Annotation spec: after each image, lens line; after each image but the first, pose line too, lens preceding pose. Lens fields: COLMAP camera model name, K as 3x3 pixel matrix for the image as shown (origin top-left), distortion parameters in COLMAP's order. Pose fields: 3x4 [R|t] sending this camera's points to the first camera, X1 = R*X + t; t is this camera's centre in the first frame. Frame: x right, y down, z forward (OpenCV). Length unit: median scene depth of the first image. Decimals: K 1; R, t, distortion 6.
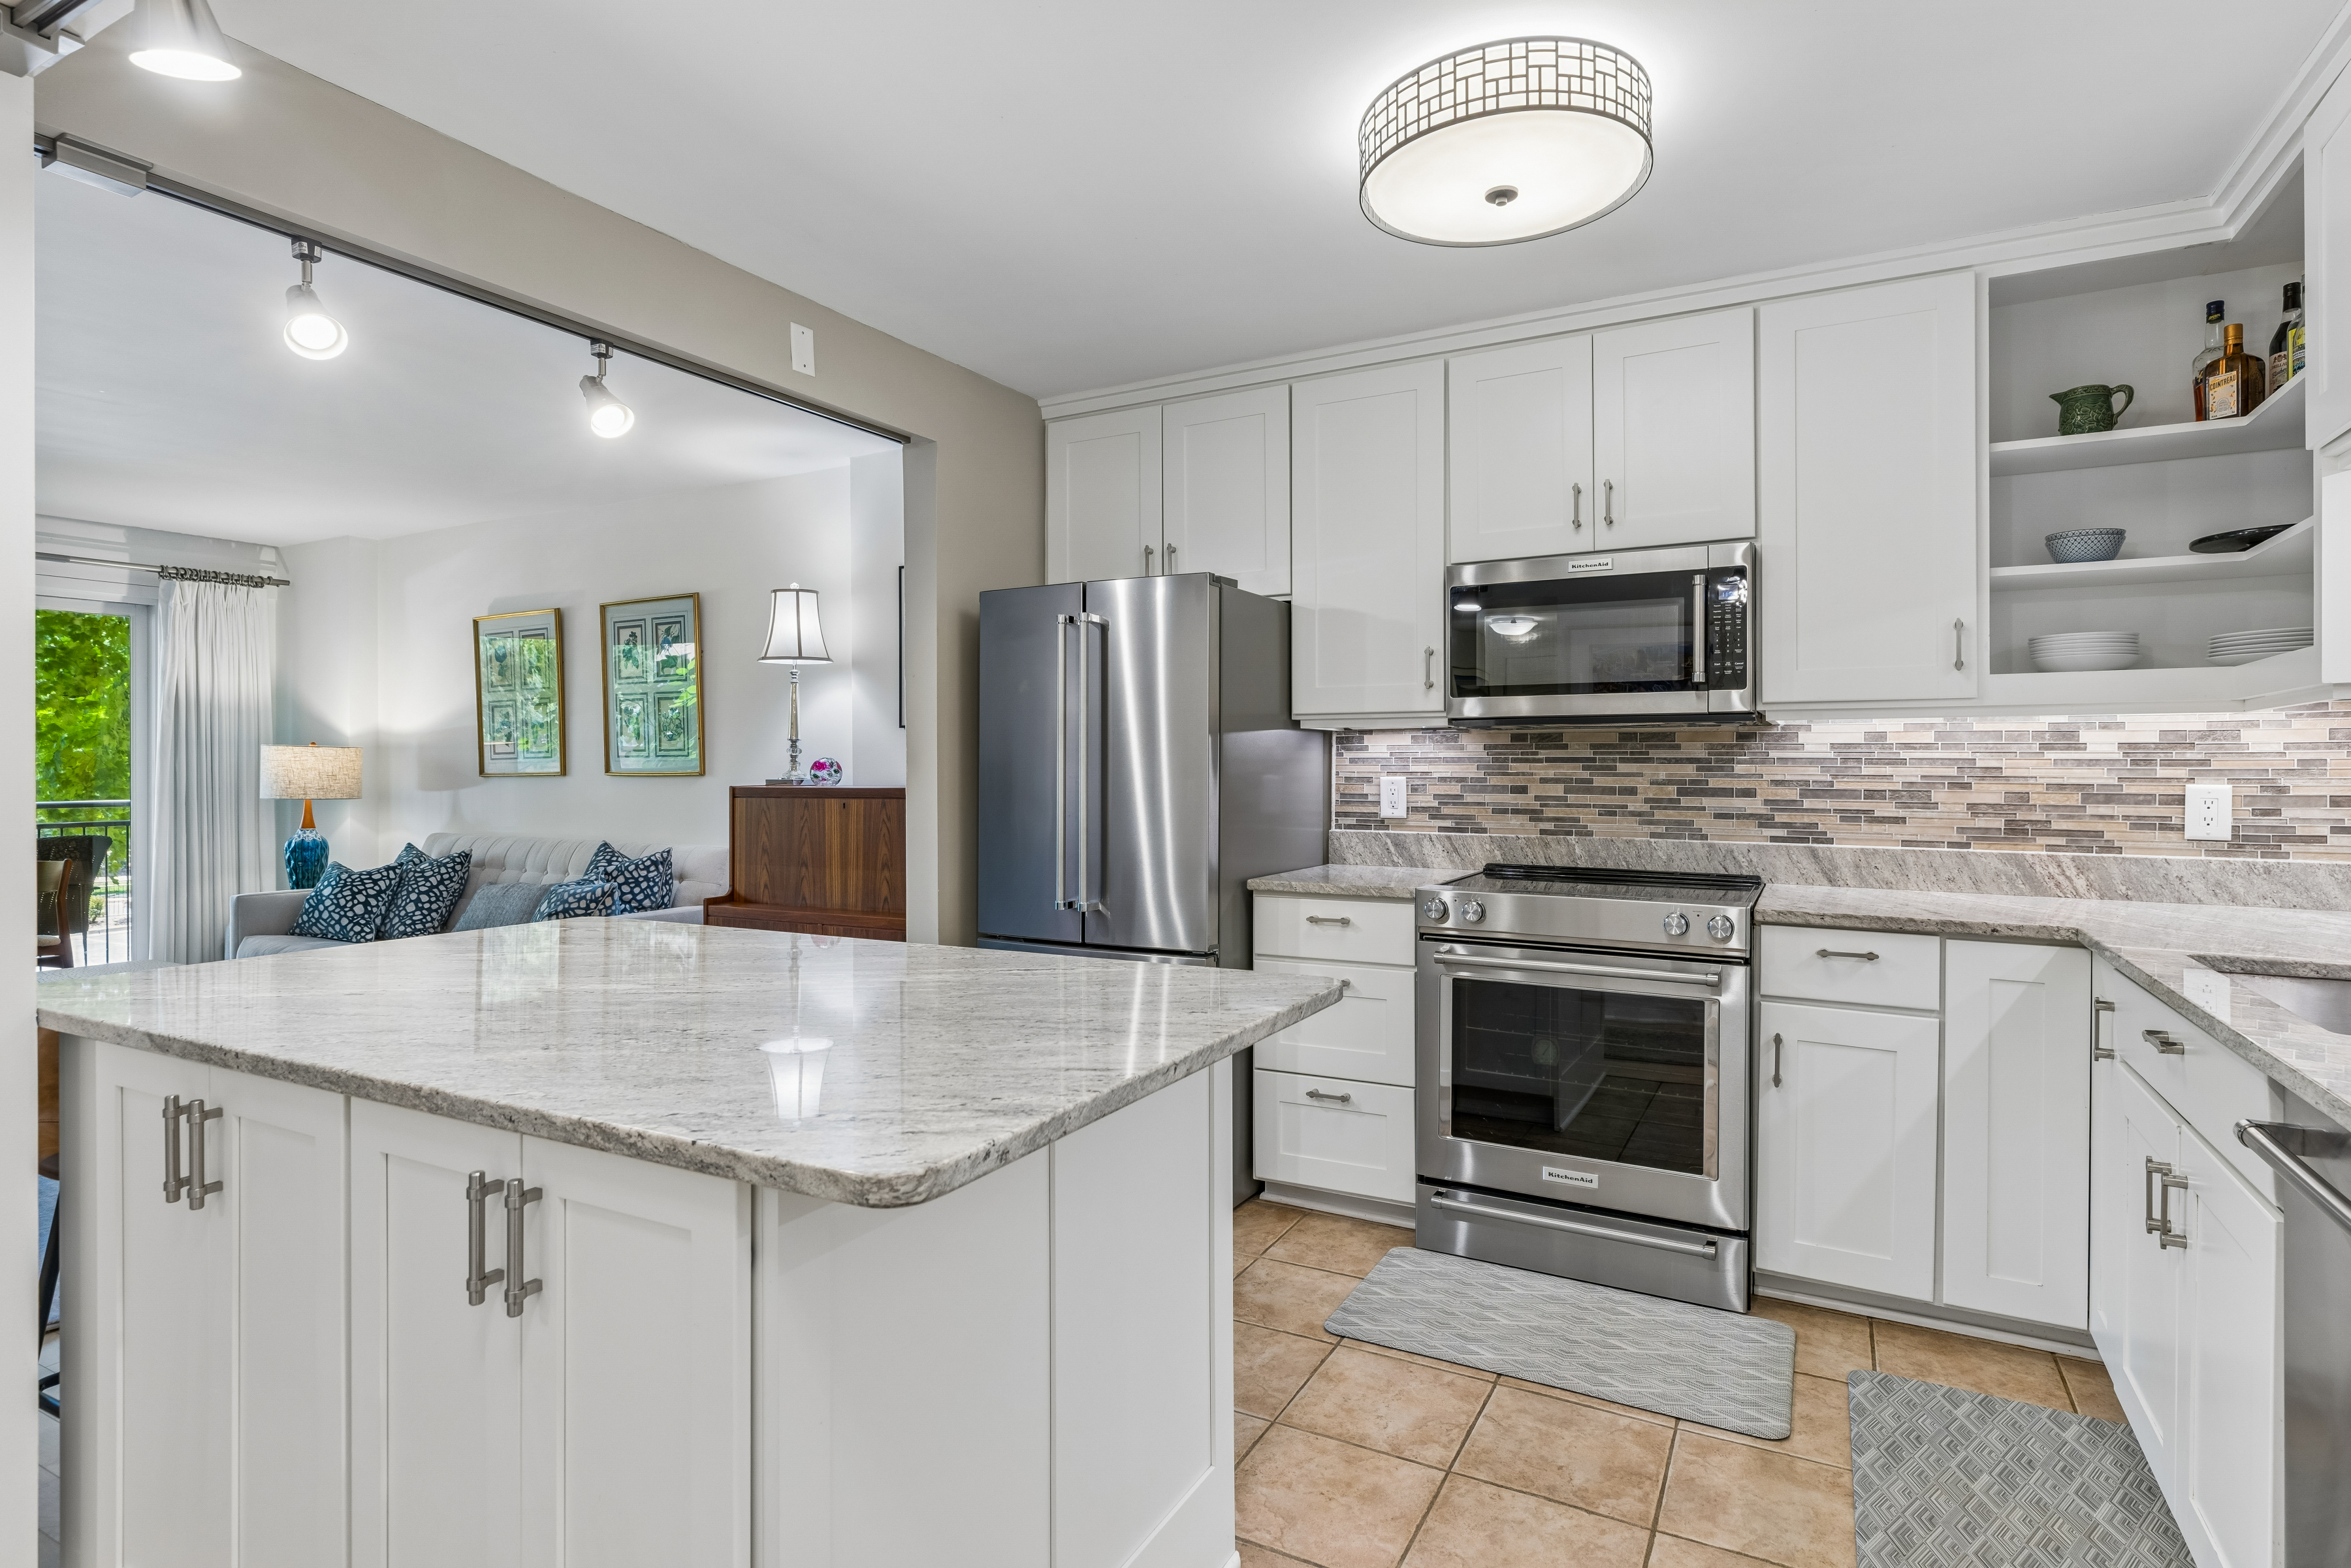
lens RADIAL K [[1189.8, 0, 1196.1], [0, 1189.8, 772.9], [0, 0, 1]] dist [0.000429, -0.001595]
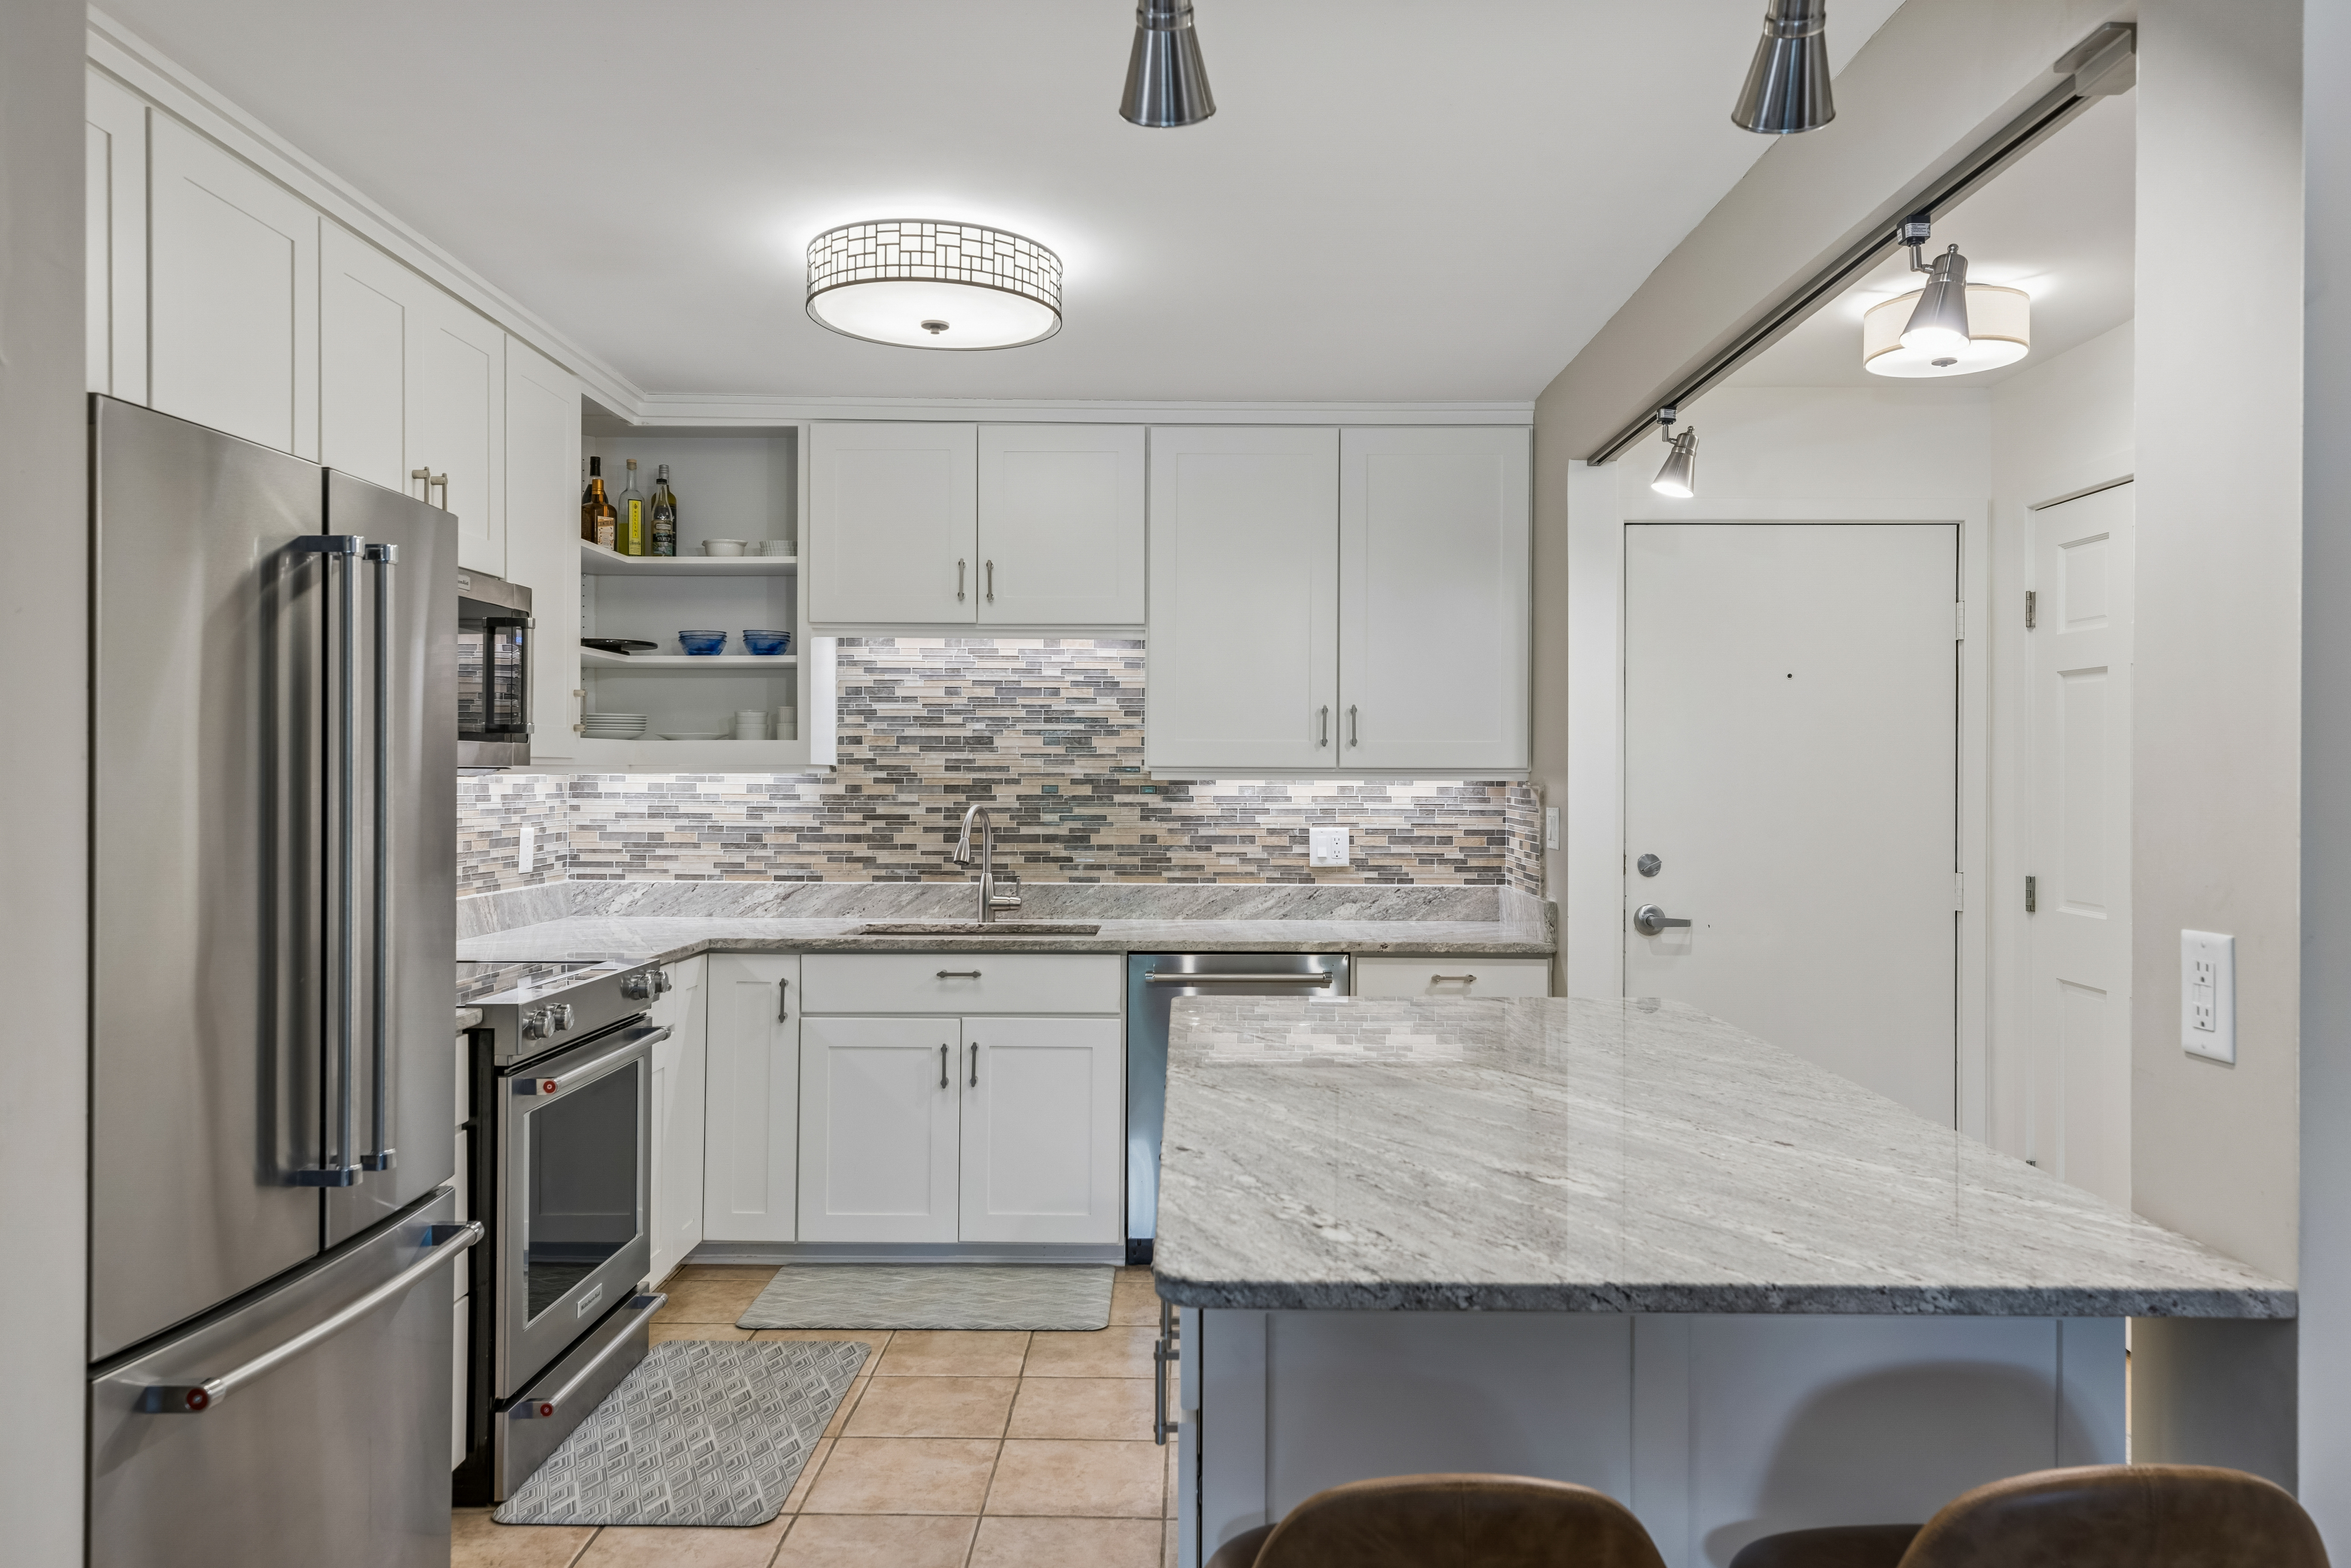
lens RADIAL K [[1578.9, 0, 1179.1], [0, 1578.9, 766.2], [0, 0, 1]] dist [0.020746, -0.003947]
pose [[-0.457523, 0.002706, 0.889194, -0.874806], [0.001160, 0.999996, -0.002446, -0.045865], [-0.889197, -0.000088, -0.457525, 1.093666]]
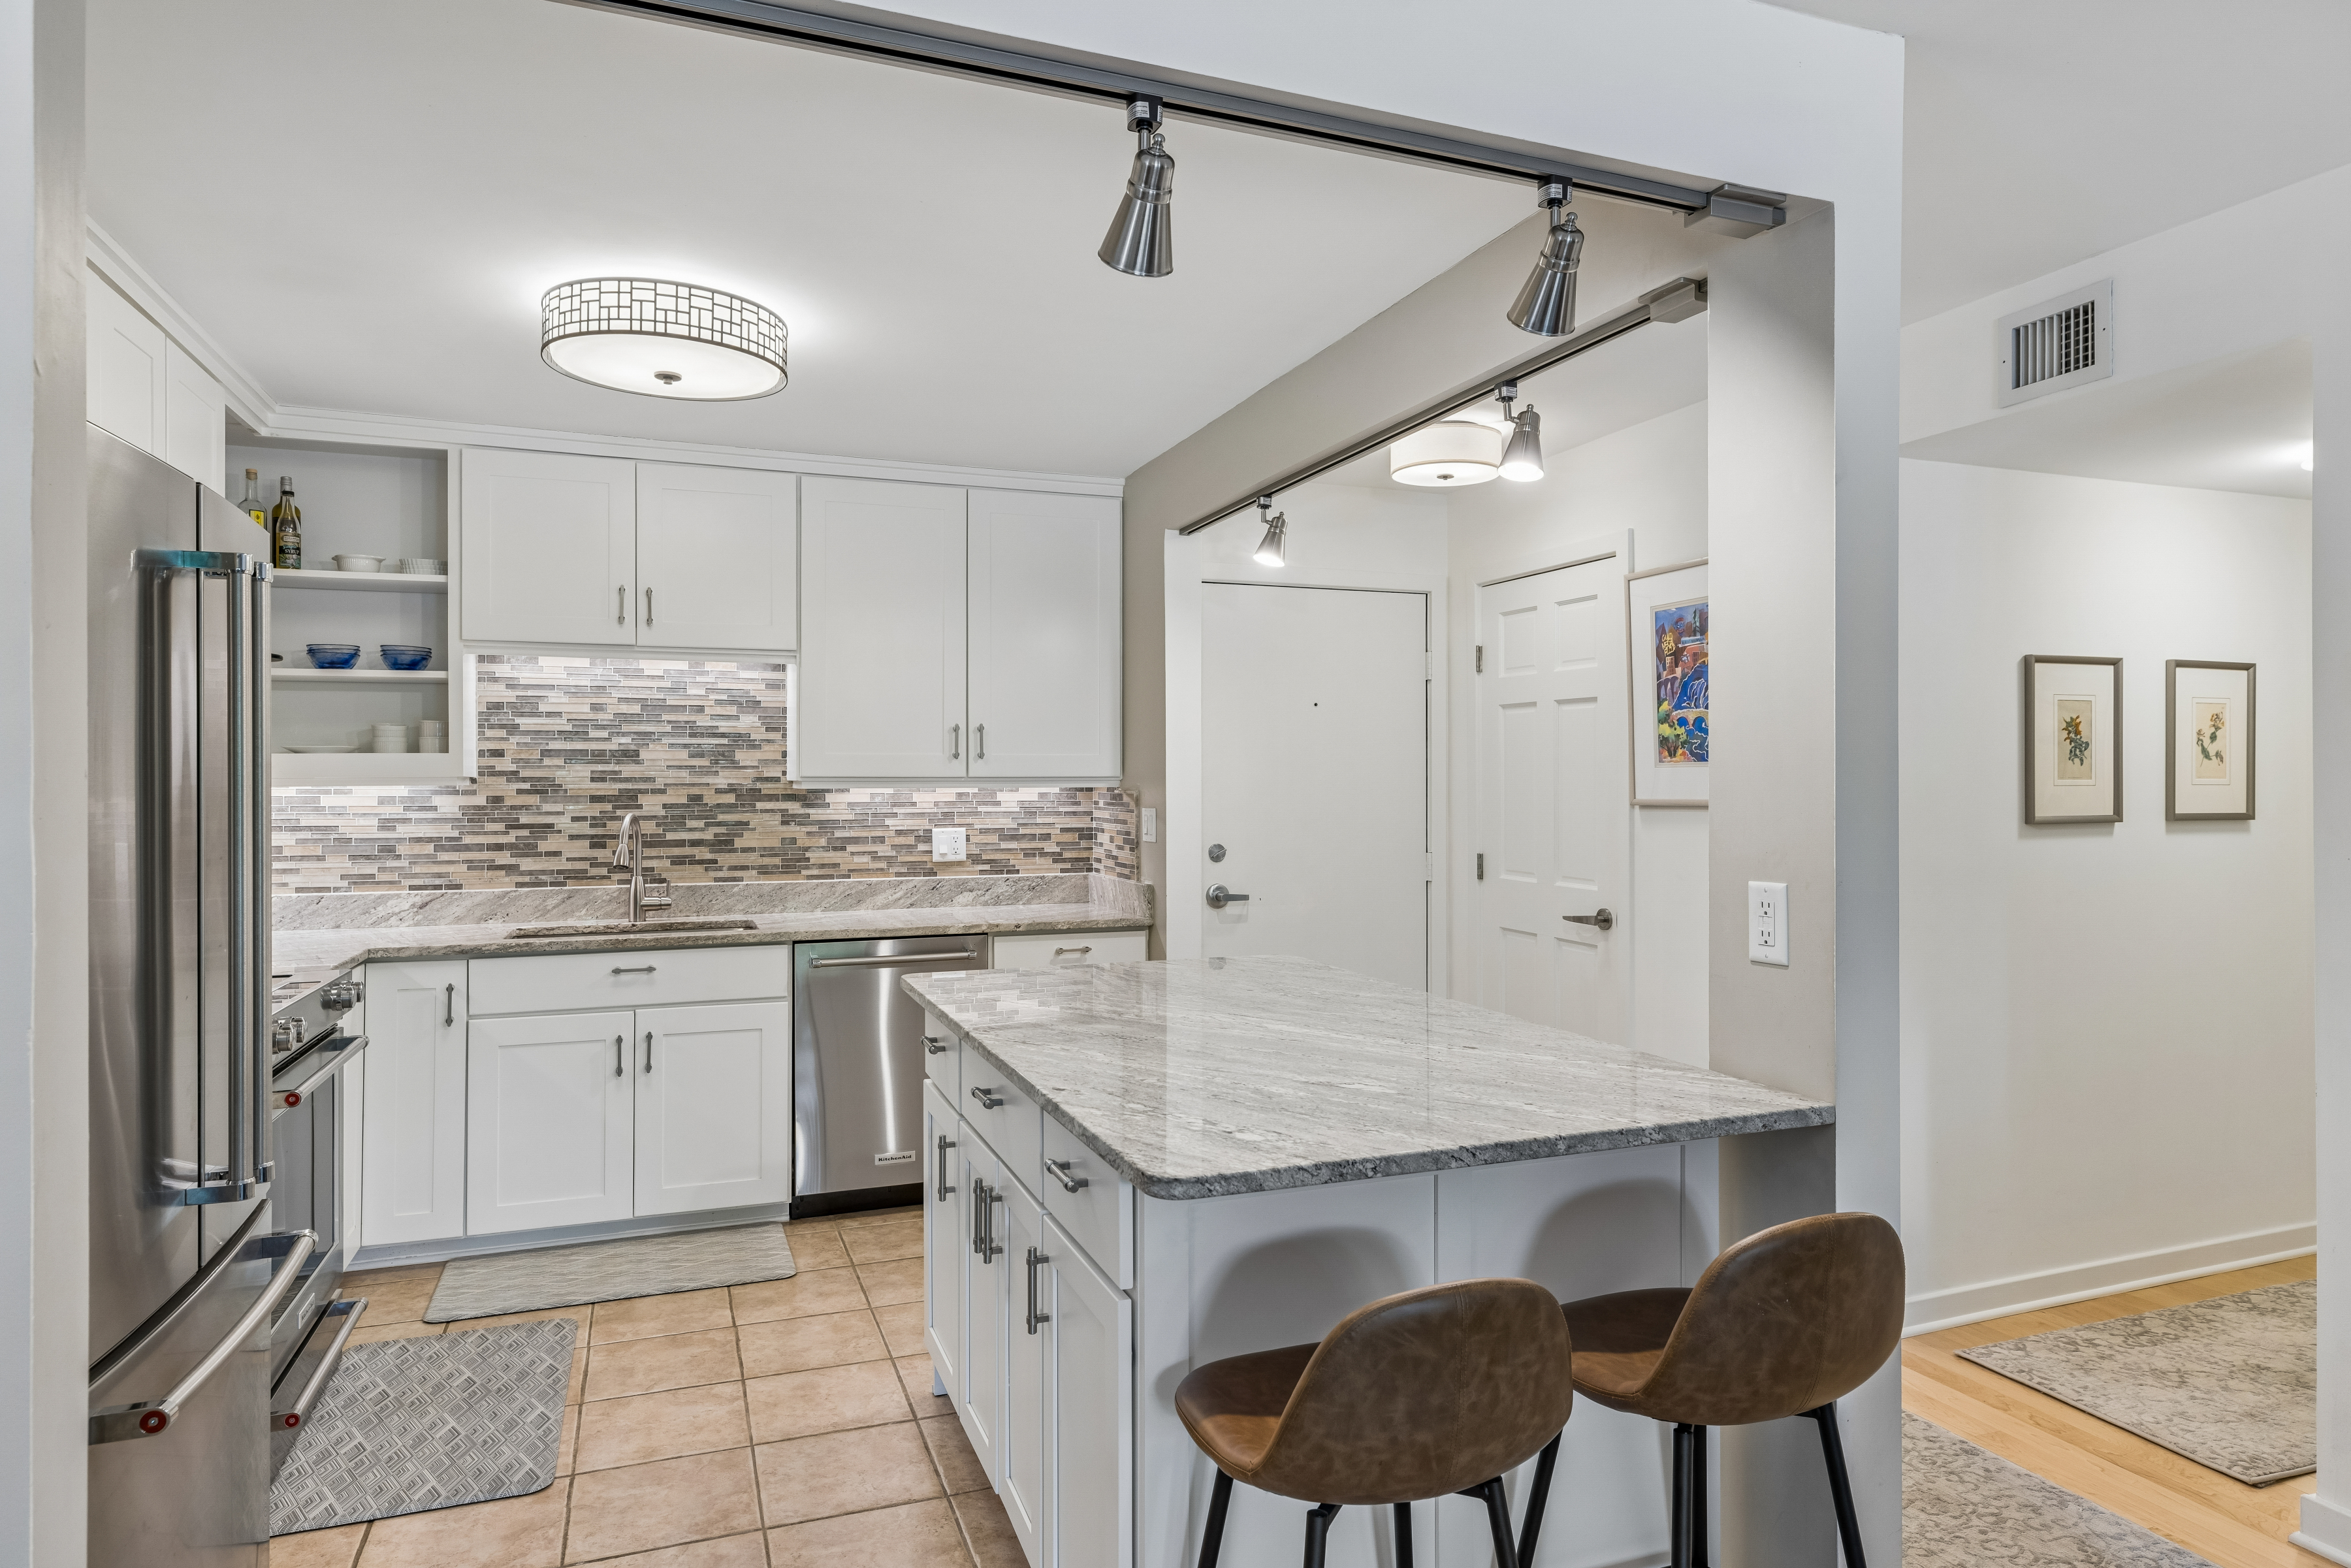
lens RADIAL K [[1377.0, 0, 1175.8], [0, 1377.0, 772.4], [0, 0, 1]] dist [0.010655, -0.000224]
pose [[-0.746804, 0.006386, 0.665013, -0.806294], [0.006669, 0.999976, -0.002114, -0.048284], [-0.665011, 0.002857, -0.746828, 1.272983]]
